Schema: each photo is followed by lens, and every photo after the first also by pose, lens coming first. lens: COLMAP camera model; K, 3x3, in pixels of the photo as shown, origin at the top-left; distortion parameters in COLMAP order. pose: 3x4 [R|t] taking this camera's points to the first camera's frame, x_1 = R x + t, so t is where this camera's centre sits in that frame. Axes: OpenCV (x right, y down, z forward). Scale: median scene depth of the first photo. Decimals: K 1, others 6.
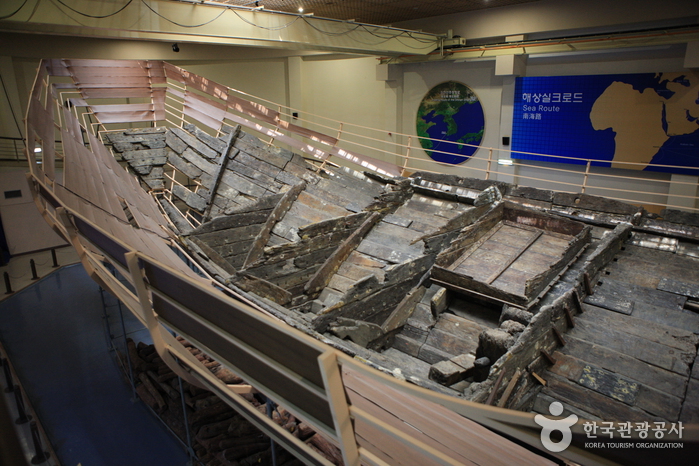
lens RADIAL K [[471.3, 0, 350.6], [0, 471.3, 230.2], [0, 0, 1]] dist [-0.002212, 0.000733]
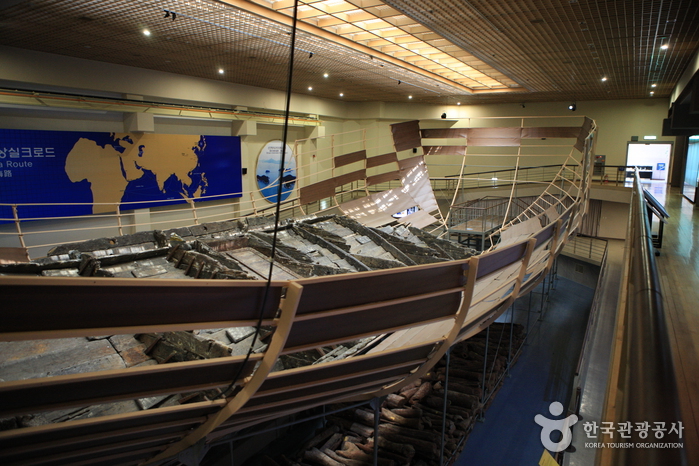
lens RADIAL K [[471.3, 0, 350.1], [0, 471.3, 234.9], [0, 0, 1]] dist [-0.002212, 0.000733]
pose [[-0.240707, -0.167758, 0.955990, -0.689125], [0.266049, 0.935821, 0.231207, -0.189509], [-0.933423, 0.309993, -0.180627, 0.678492]]
